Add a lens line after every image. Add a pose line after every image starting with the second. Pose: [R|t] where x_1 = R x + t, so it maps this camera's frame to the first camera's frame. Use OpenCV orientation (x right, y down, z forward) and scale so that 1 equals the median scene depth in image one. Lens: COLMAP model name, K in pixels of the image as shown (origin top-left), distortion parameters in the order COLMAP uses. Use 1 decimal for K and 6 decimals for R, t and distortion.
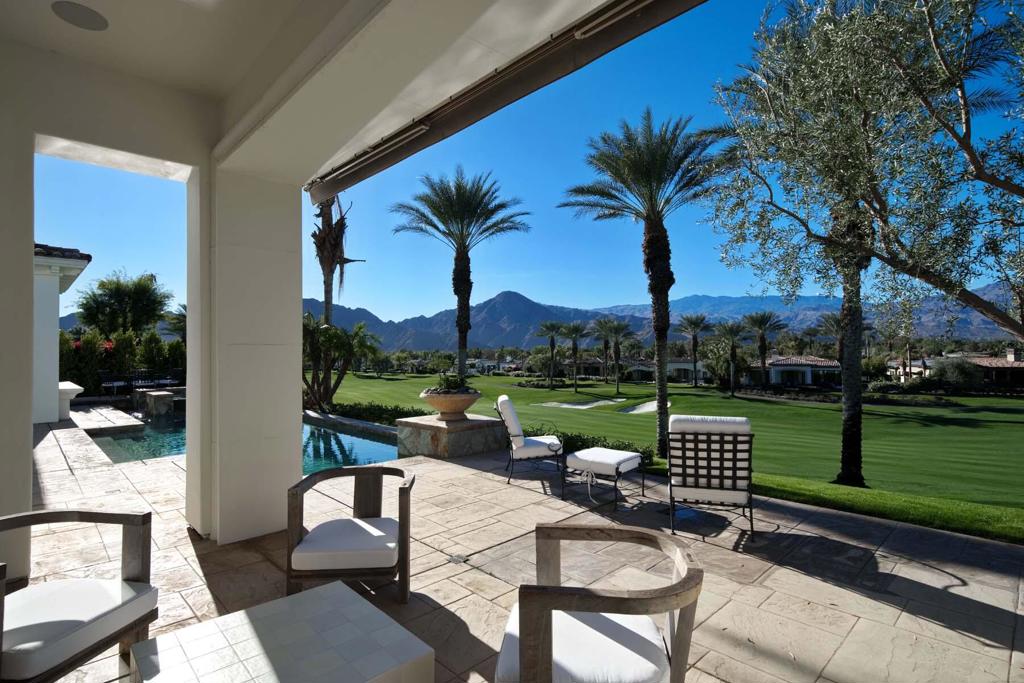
lens RADIAL K [[505.5, 0, 510.9], [0, 505.5, 340.8], [0, 0, 1]] dist [0.012787, 0.001469]
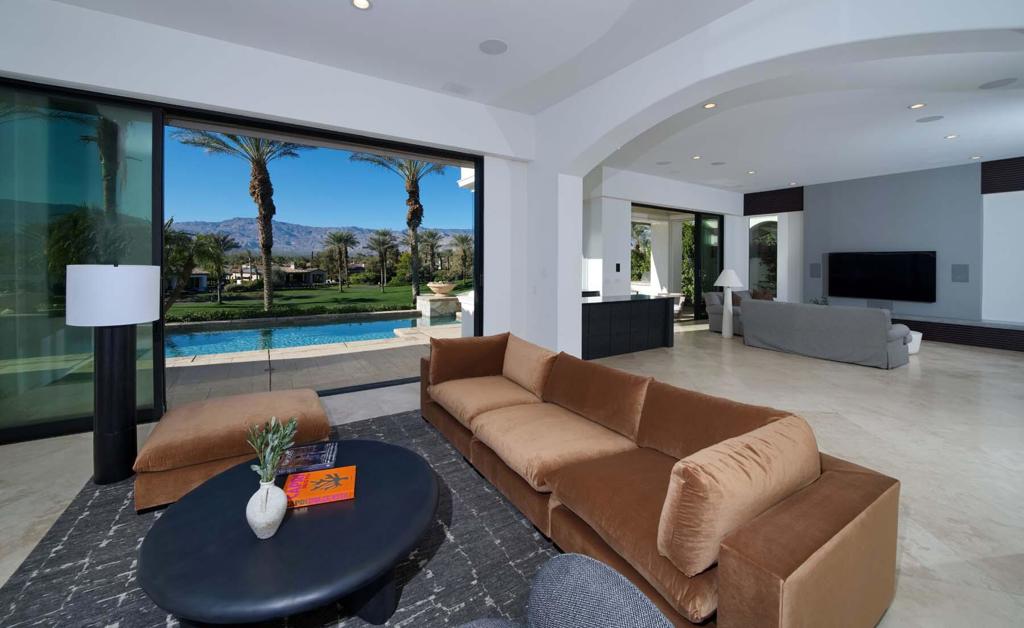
lens RADIAL K [[395.4, 0, 503.4], [0, 395.4, 267.1], [0, 0, 1]] dist [-0.031214, 0.000638]
pose [[0.200489, -0.000948, 0.979696, -0.502239], [-0.031596, 0.999473, 0.007433, 0.003859], [-0.979186, -0.032444, 0.200353, 0.127596]]
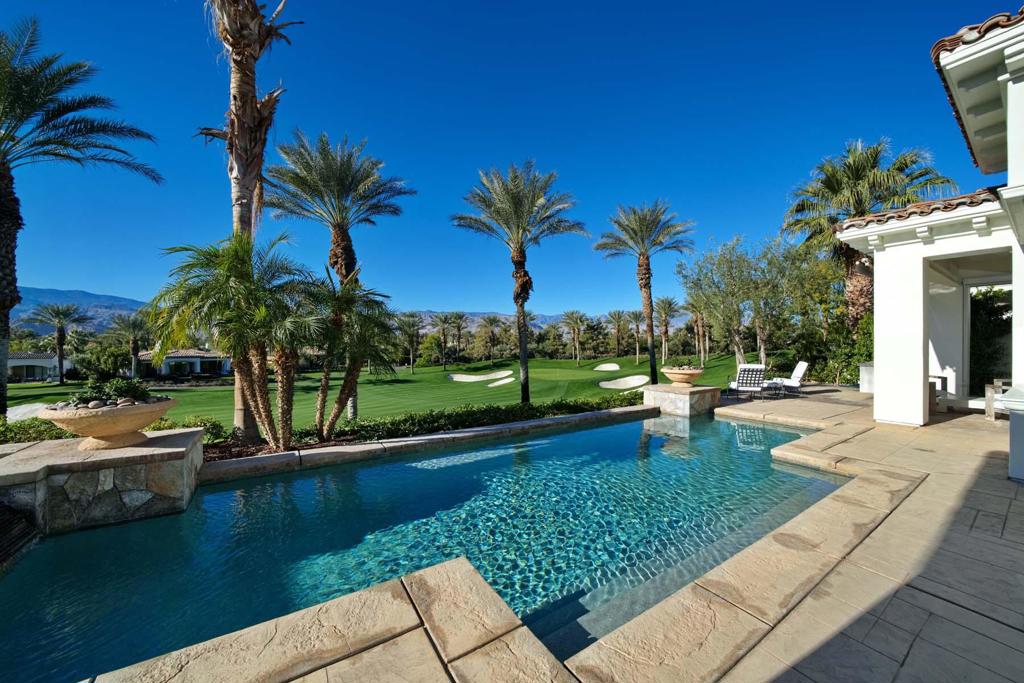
lens RADIAL K [[374.2, 0, 504.9], [0, 374.2, 345.8], [0, 0, 1]] dist [-0.022147, 0.000420]
pose [[0.195314, 0.002310, 0.980738, -0.398092], [-0.022206, 0.999751, 0.002068, 0.012822], [-0.980489, -0.022182, 0.195317, 0.386214]]
